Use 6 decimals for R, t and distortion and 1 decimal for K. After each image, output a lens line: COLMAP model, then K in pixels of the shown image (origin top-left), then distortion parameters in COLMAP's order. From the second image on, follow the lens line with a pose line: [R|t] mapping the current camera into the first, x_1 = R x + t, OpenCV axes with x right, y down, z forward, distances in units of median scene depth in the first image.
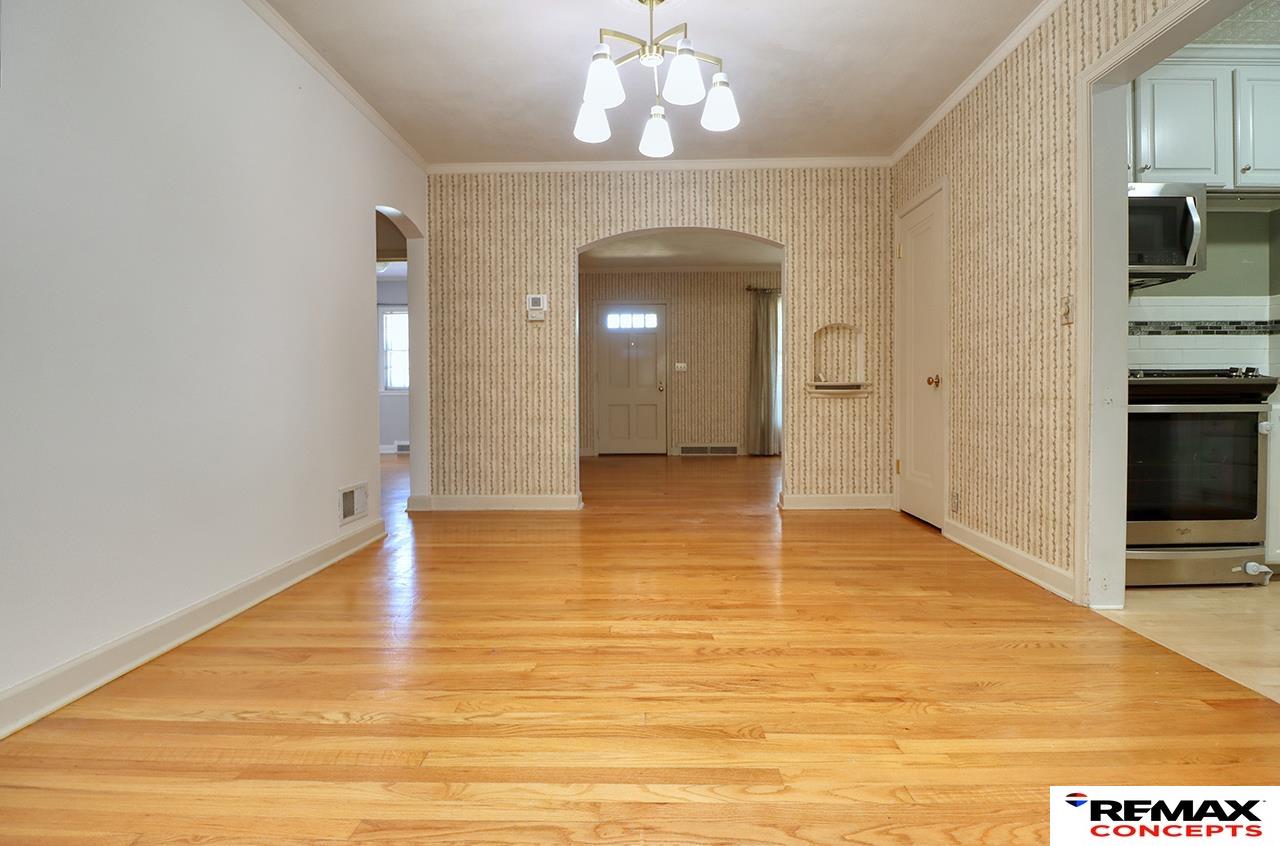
lens RADIAL K [[596.1, 0, 644.5], [0, 596.1, 385.4], [0, 0, 1]] dist [-0.000906, -0.000158]
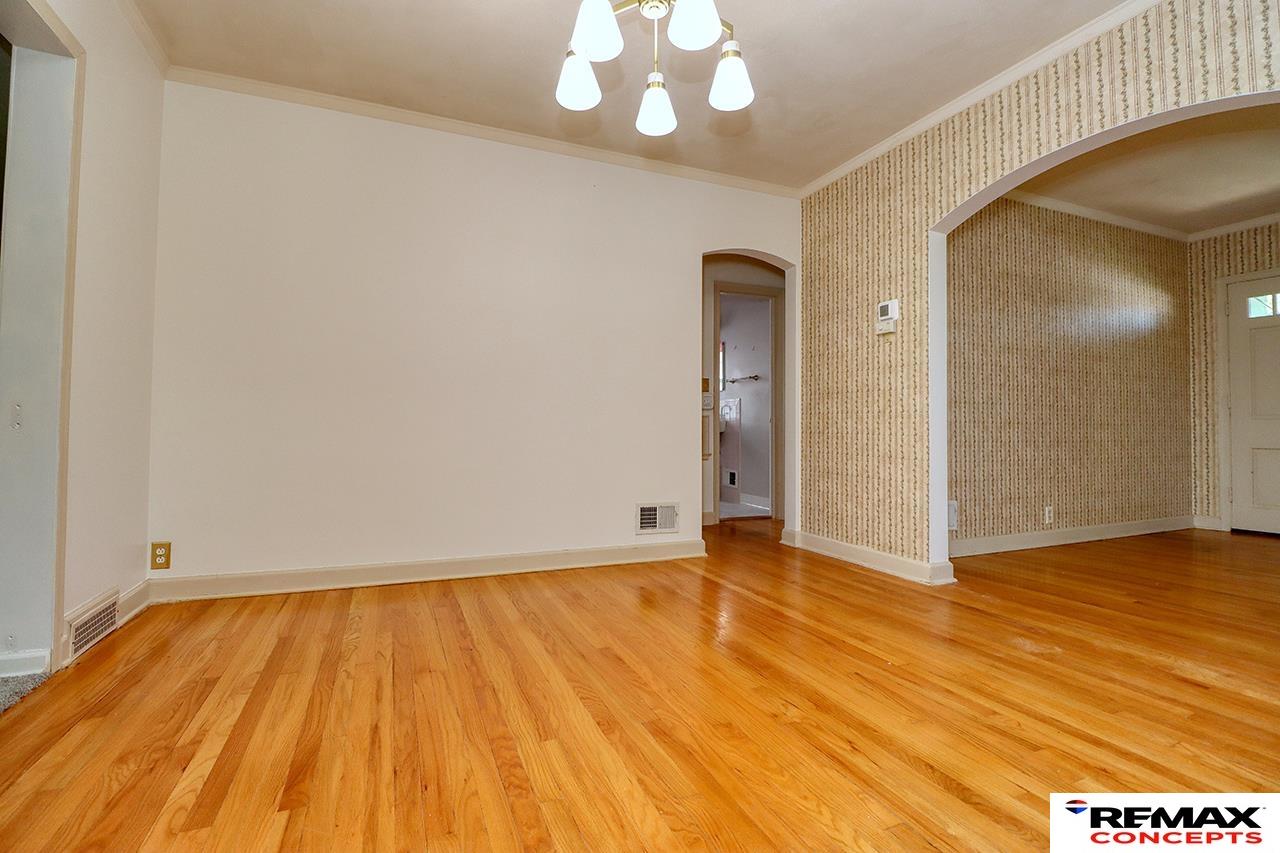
lens RADIAL K [[592.8, 0, 641.2], [0, 592.8, 395.1], [0, 0, 1]] dist [-0.002422, -0.011767]
pose [[0.408660, -0.043271, -0.911661, 0.791987], [0.001509, 0.998906, -0.046735, 0.020828], [0.912686, 0.017723, 0.408278, 0.731289]]
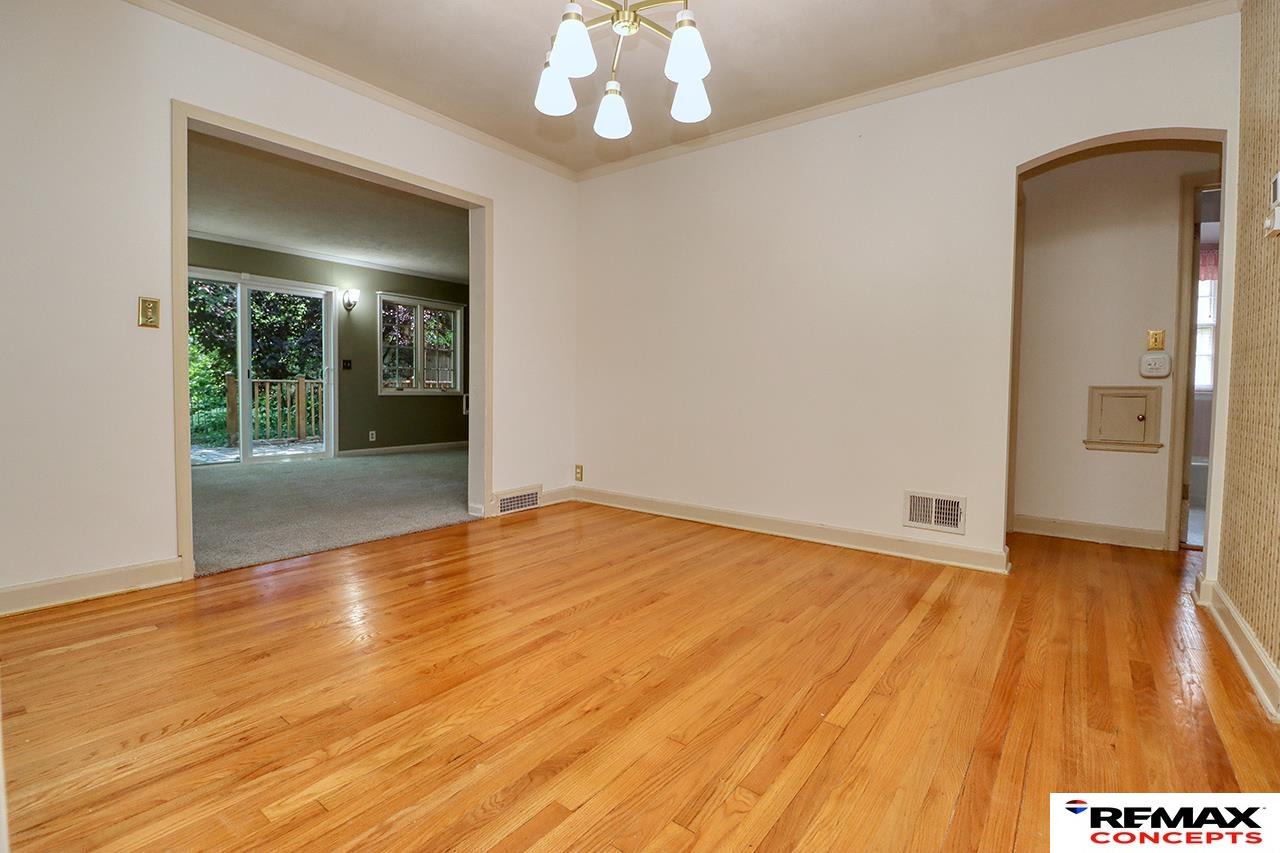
lens RADIAL K [[592.9, 0, 641.3], [0, 592.9, 413.6], [0, 0, 1]] dist [-0.010140, -0.000937]
pose [[-0.587994, 0.035026, -0.808107, 0.790285], [-0.000778, 0.999037, 0.043867, -0.001710], [0.808865, 0.026422, -0.587400, 1.699441]]
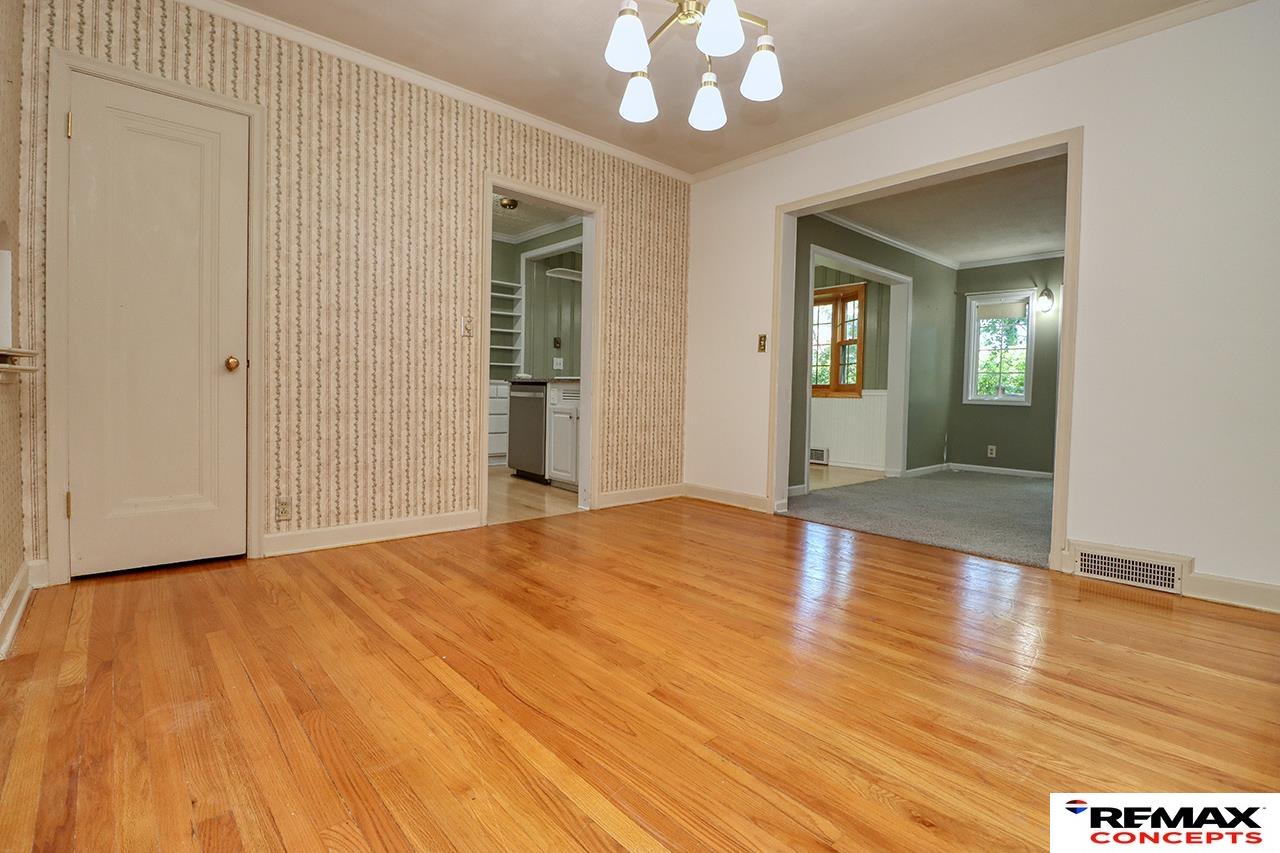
lens RADIAL K [[592.9, 0, 641.3], [0, 592.9, 413.6], [0, 0, 1]] dist [-0.010140, -0.000937]
pose [[-0.681569, -0.035140, 0.730910, -0.657389], [-0.025218, 0.999381, 0.024532, 0.041246], [-0.731320, -0.001712, -0.682033, 1.814340]]
